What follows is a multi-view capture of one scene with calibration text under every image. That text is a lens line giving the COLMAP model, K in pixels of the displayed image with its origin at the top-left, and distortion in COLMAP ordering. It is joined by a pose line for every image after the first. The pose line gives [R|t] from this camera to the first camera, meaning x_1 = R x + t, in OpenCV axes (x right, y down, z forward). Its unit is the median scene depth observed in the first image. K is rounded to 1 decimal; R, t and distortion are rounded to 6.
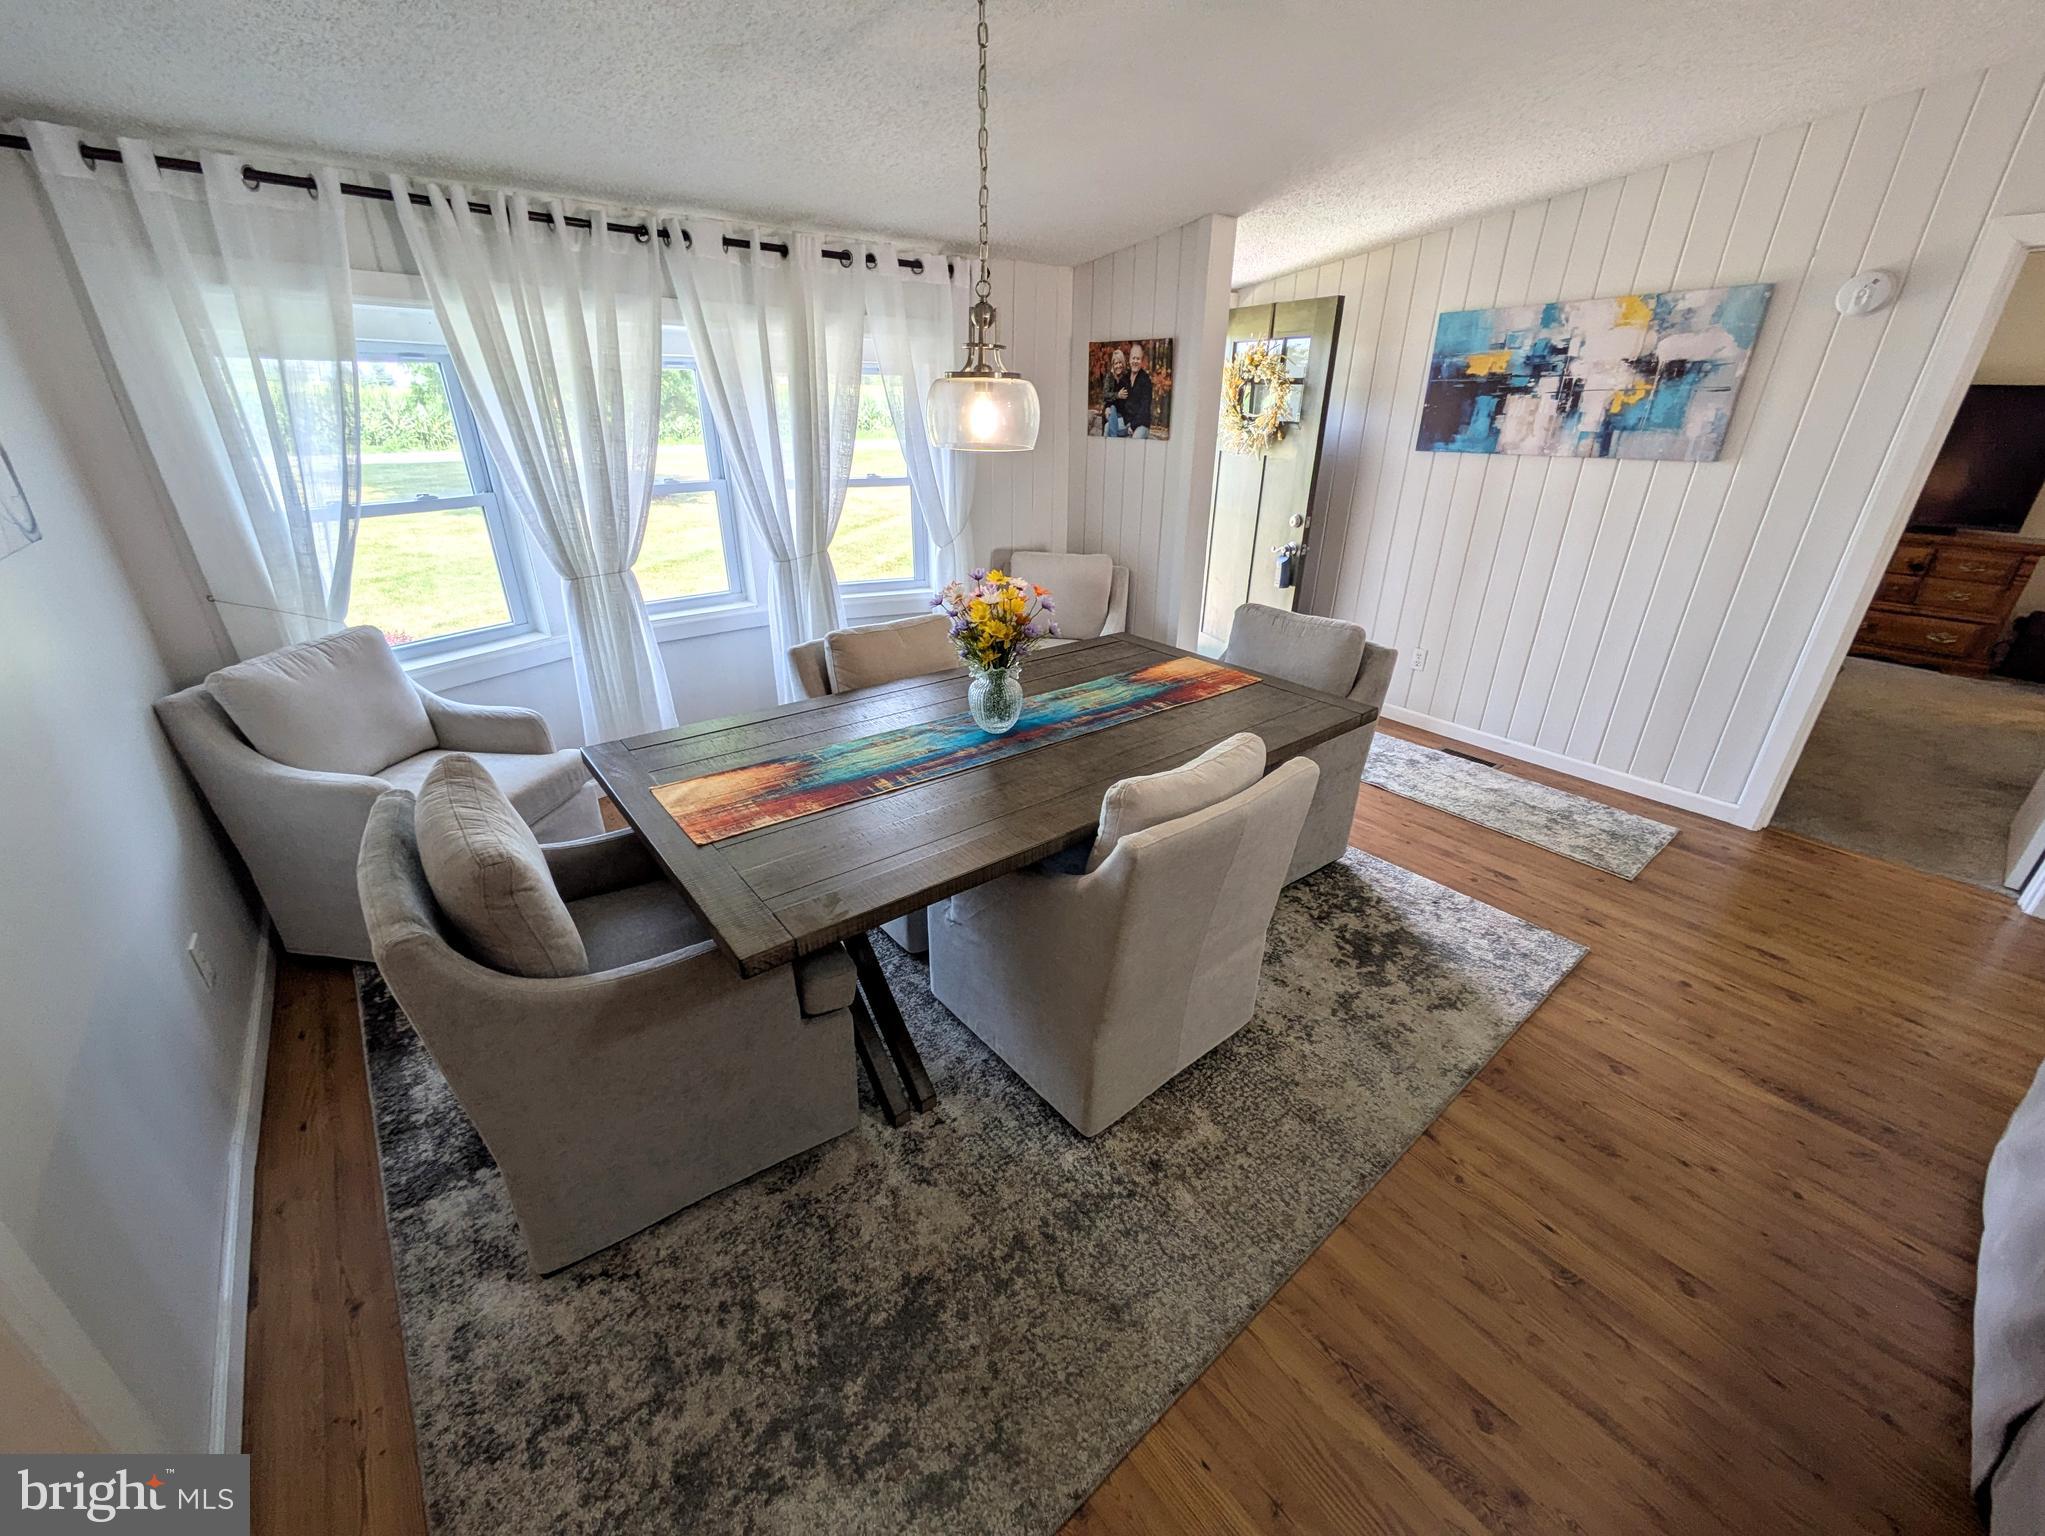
lens RADIAL K [[809.7, 0, 1022.5], [0, 809.7, 768.0], [0, 0, 1]] dist [-0.000167, 0.000629]
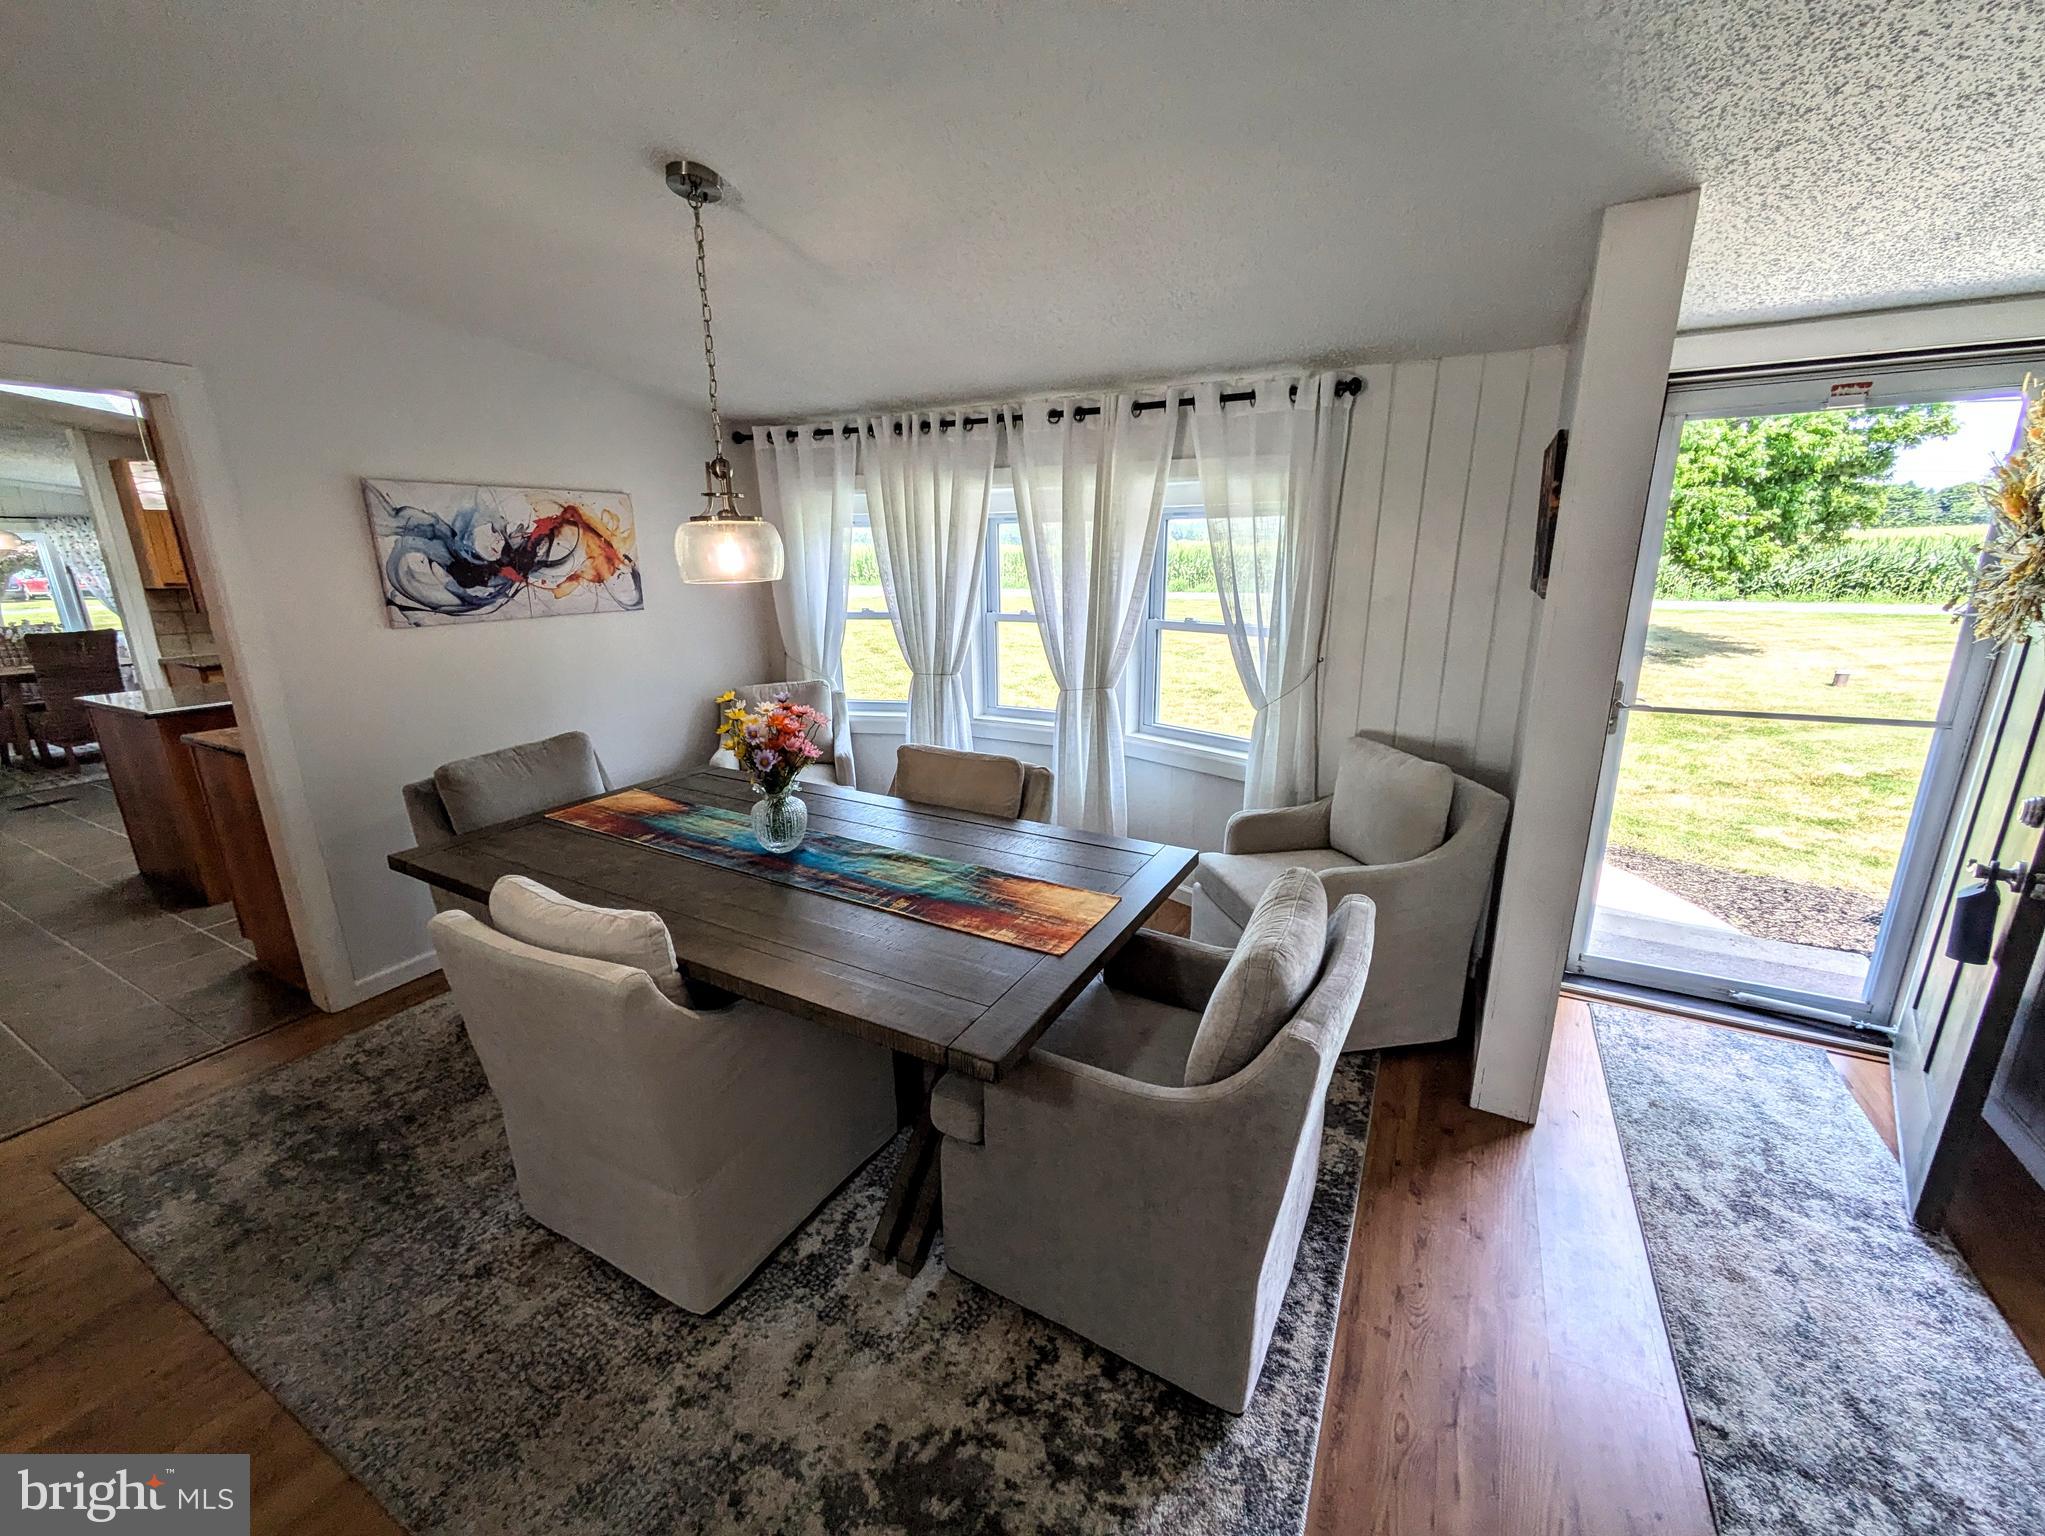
lens RADIAL K [[815.5, 0, 1022.5], [0, 815.5, 768.0], [0, 0, 1]] dist [-0.000197, -0.000047]
pose [[0.376108, 0.226287, -0.898519, 0.899773], [-0.374713, 0.924032, 0.075862, -0.306429], [0.847427, 0.308155, 0.432328, 0.727765]]
